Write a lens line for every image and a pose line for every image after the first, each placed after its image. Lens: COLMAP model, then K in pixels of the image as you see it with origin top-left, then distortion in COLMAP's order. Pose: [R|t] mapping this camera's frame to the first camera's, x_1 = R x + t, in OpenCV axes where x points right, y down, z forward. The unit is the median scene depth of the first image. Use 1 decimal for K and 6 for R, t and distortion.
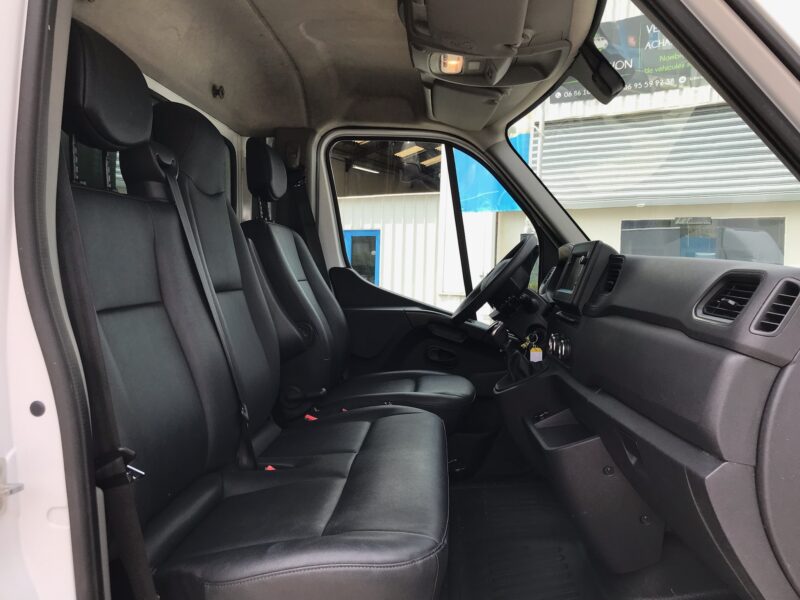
lens RADIAL K [[654.3, 0, 395.4], [0, 654.3, 299.9], [0, 0, 1]] dist [0.026642, -0.017410]
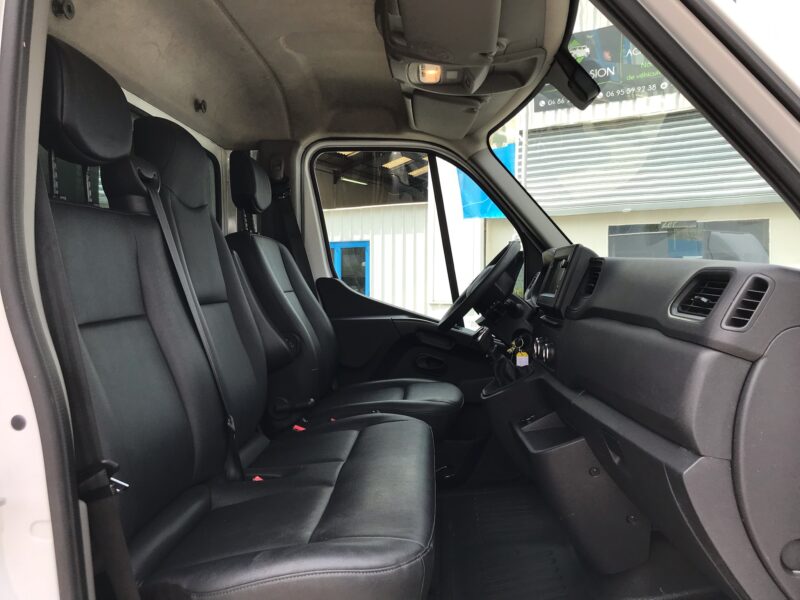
lens RADIAL K [[654.3, 0, 395.4], [0, 654.3, 299.9], [0, 0, 1]] dist [0.026642, -0.017410]
pose [[0.999614, -0.024401, 0.013273, 0.010675], [0.024615, 0.999566, -0.016202, 0.004705], [-0.012872, 0.016522, 0.999781, -0.006132]]
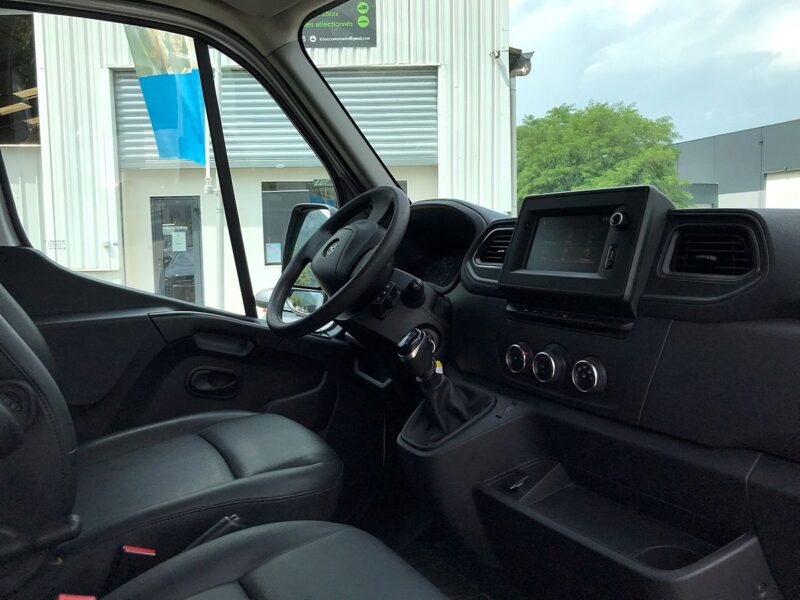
lens RADIAL K [[654.3, 0, 395.4], [0, 654.3, 299.9], [0, 0, 1]] dist [0.026642, -0.017410]
pose [[0.835245, -0.090531, 0.542375, -0.194034], [0.061042, 0.995523, 0.072164, -0.043853], [-0.546480, -0.027167, 0.837031, 0.601690]]
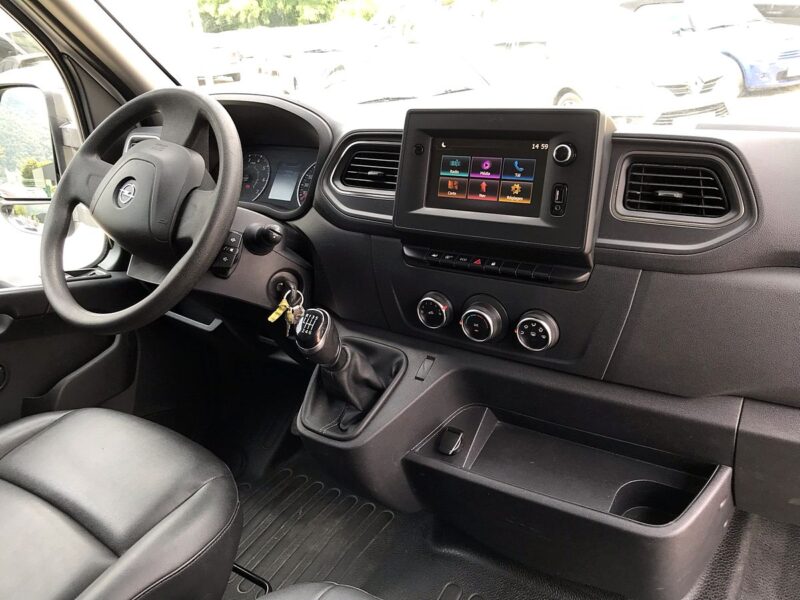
lens RADIAL K [[654.3, 0, 395.4], [0, 654.3, 299.9], [0, 0, 1]] dist [0.026642, -0.017410]
pose [[0.488444, -0.424737, 0.762247, -0.177908], [0.145090, 0.900912, 0.409031, -0.173860], [-0.860448, -0.089194, 0.501670, 0.831927]]
